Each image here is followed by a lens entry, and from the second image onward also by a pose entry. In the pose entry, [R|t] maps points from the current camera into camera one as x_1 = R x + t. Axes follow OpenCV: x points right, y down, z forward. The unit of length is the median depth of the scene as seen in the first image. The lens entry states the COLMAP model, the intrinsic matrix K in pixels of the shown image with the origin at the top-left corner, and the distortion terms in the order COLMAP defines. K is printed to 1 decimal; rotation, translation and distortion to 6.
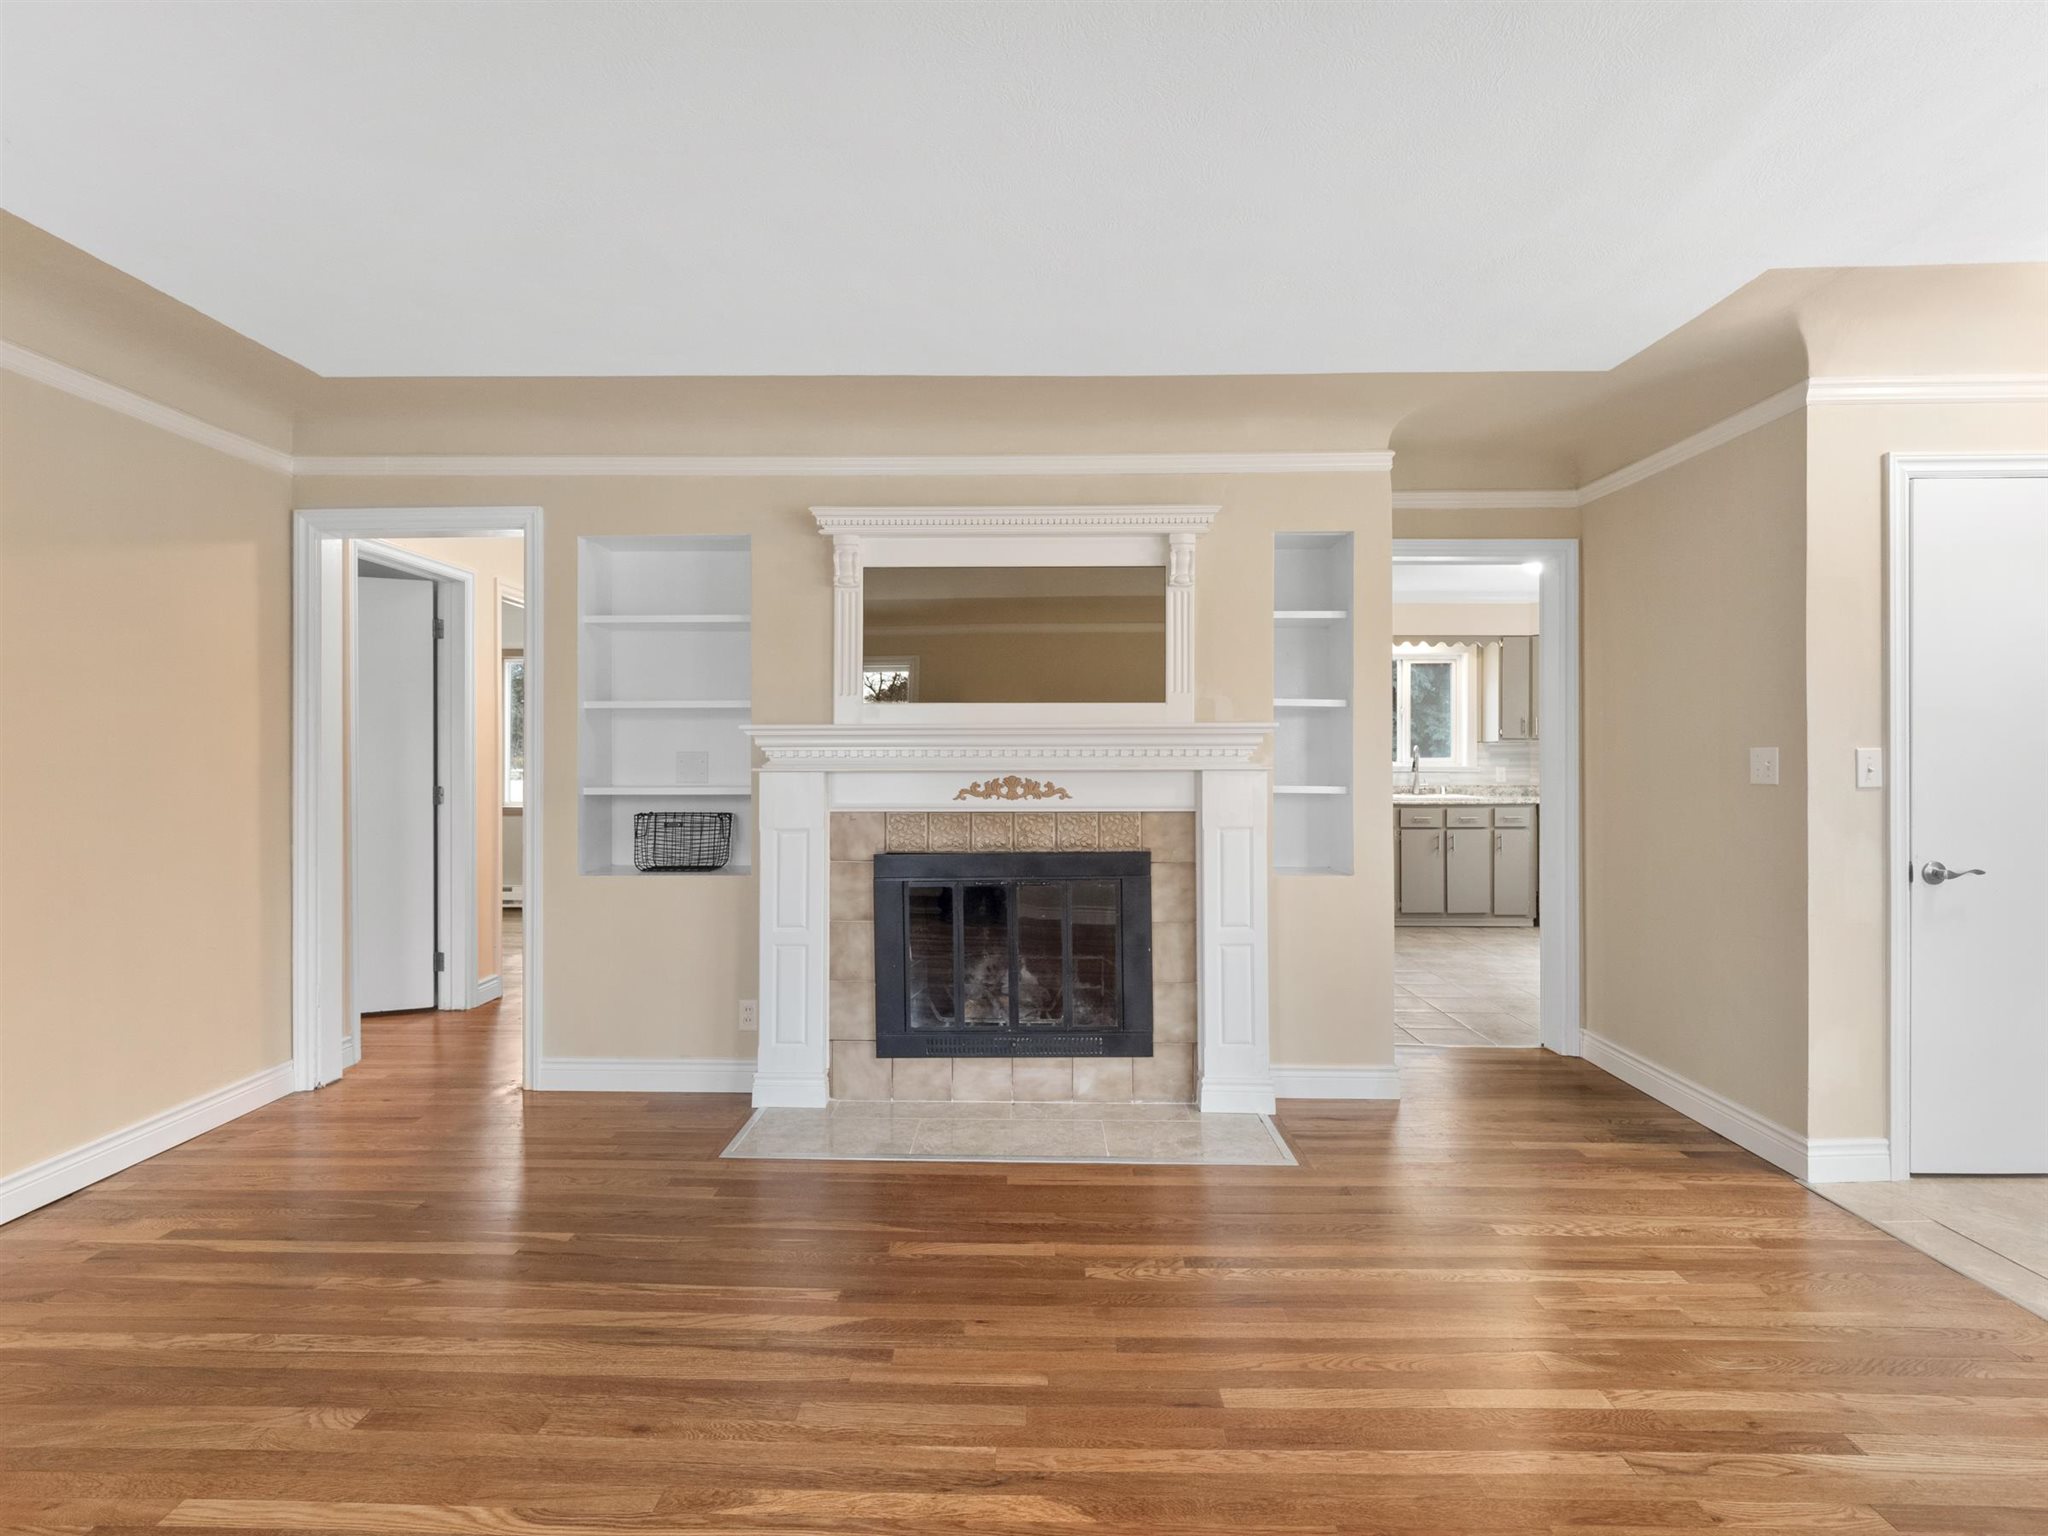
lens RADIAL K [[1000.7, 0, 1008.1], [0, 1000.7, 754.4], [0, 0, 1]] dist [-0.001332, -0.001776]
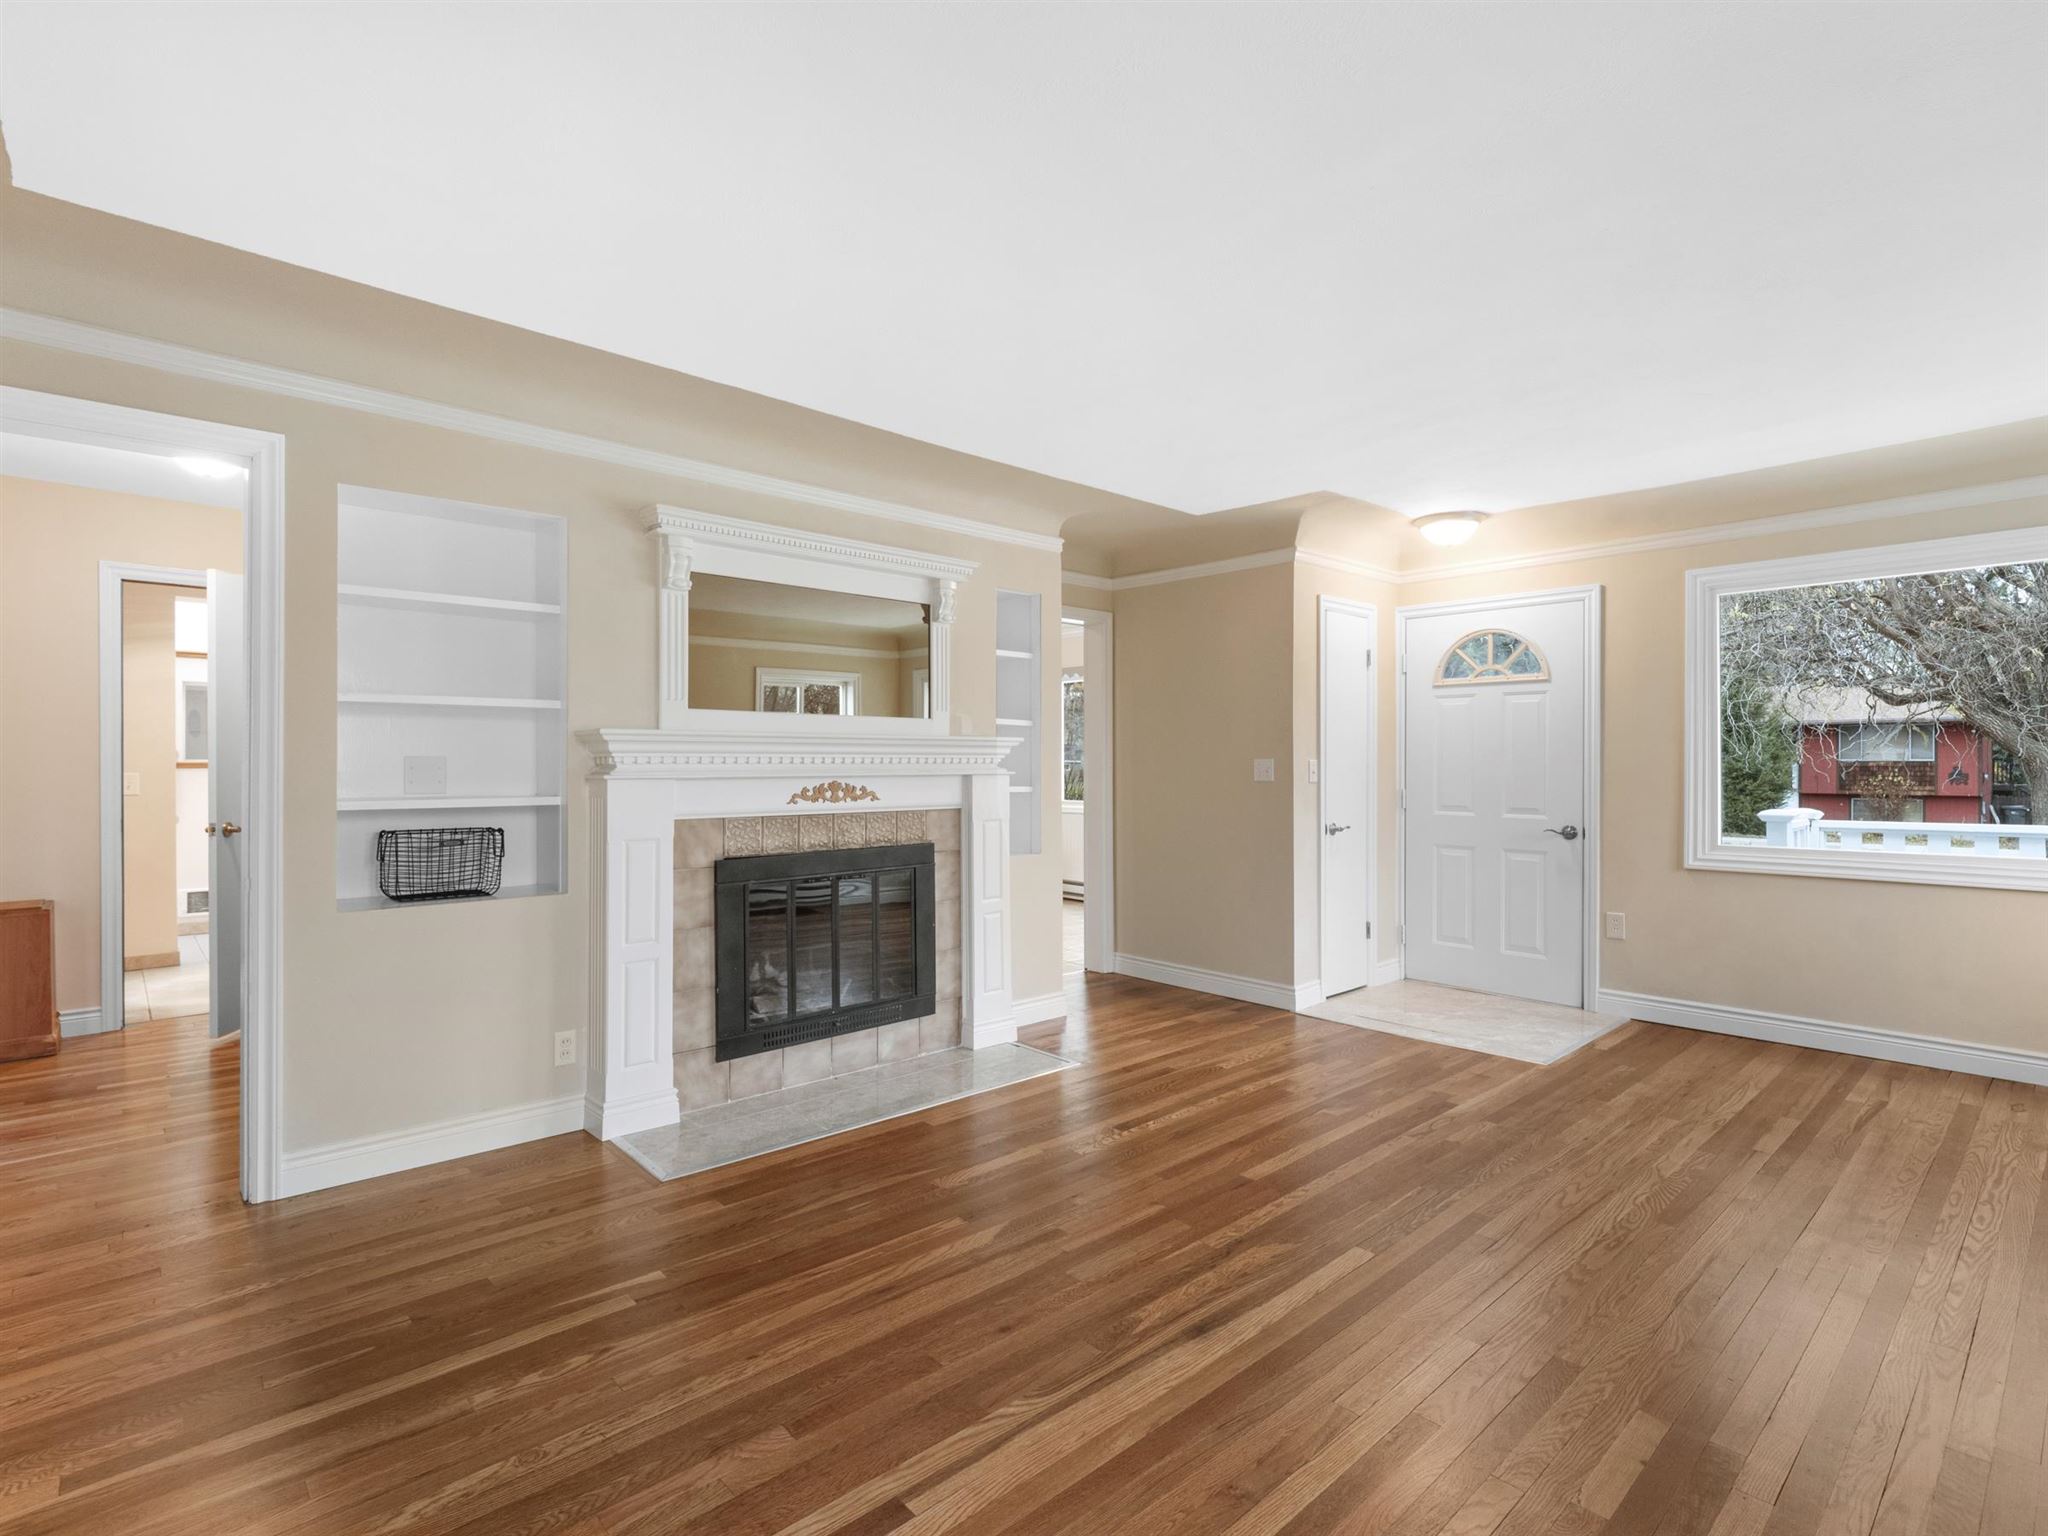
lens RADIAL K [[1000.7, 0, 999.1], [0, 1000.7, 761.0], [0, 0, 1]] dist [-0.001332, -0.001776]
pose [[0.730277, 0.004284, 0.683138, -0.619072], [-0.002786, 0.999991, -0.003292, 0.002697], [-0.683146, 0.000501, 0.730282, 0.071524]]
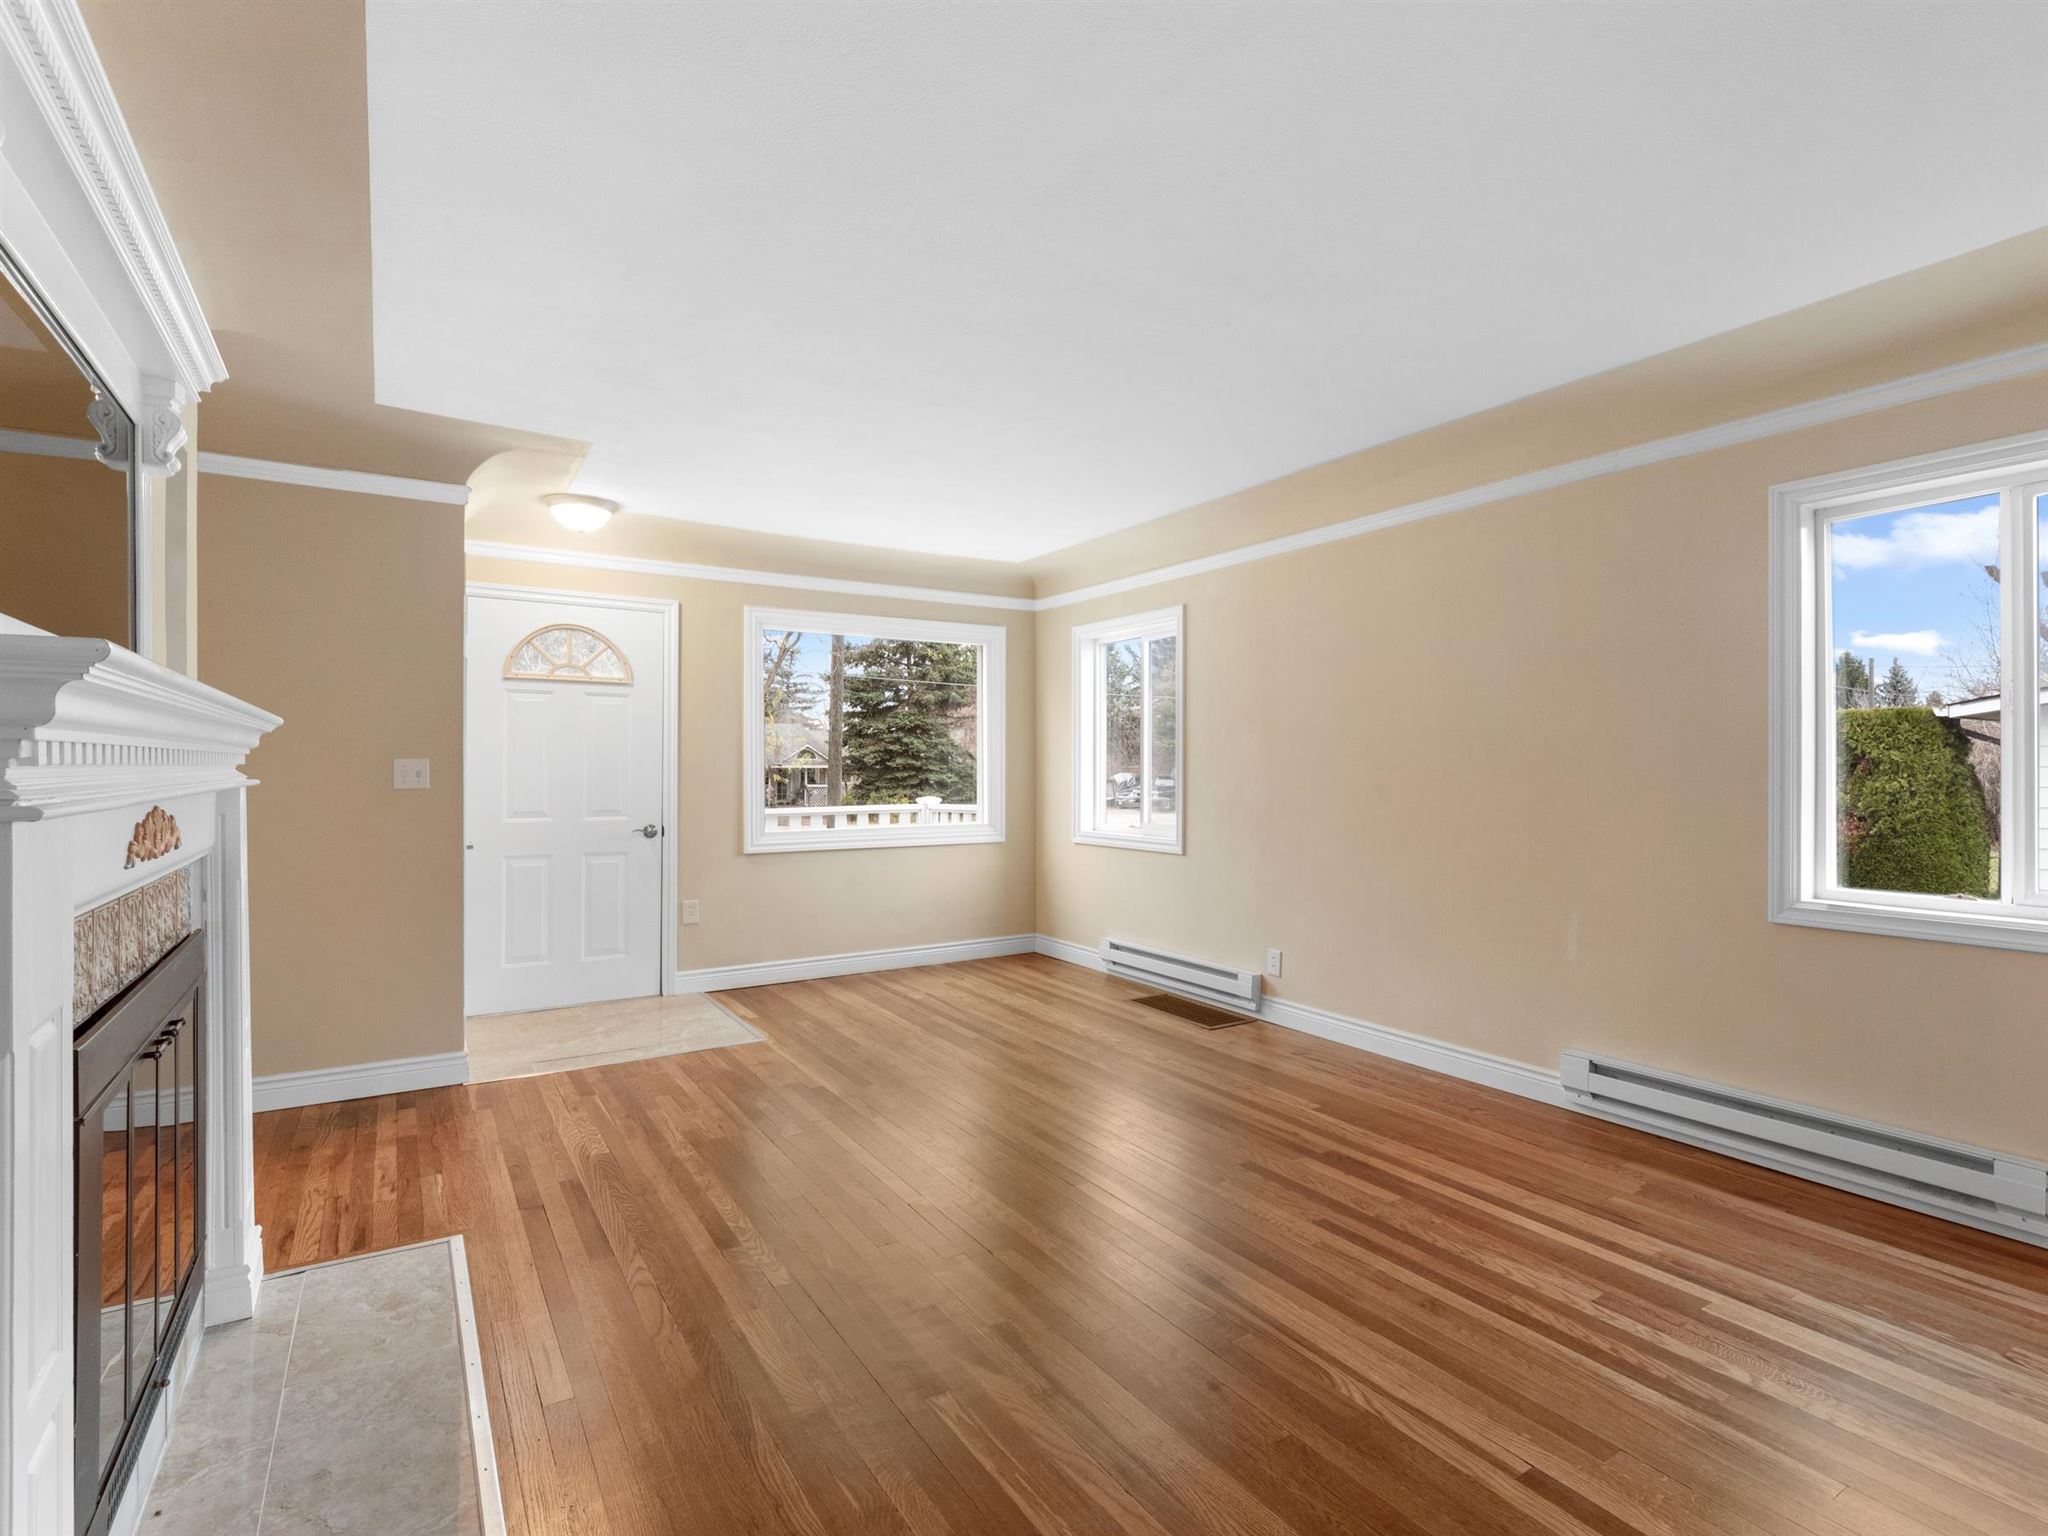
lens RADIAL K [[1000.7, 0, 1015.3], [0, 1000.7, 773.7], [0, 0, 1]] dist [-0.001332, -0.001776]
pose [[-0.553139, -0.005092, 0.833073, -0.599442], [-0.001529, 0.999986, 0.005097, 0.003283], [-0.833087, 0.001545, -0.553139, 0.927616]]
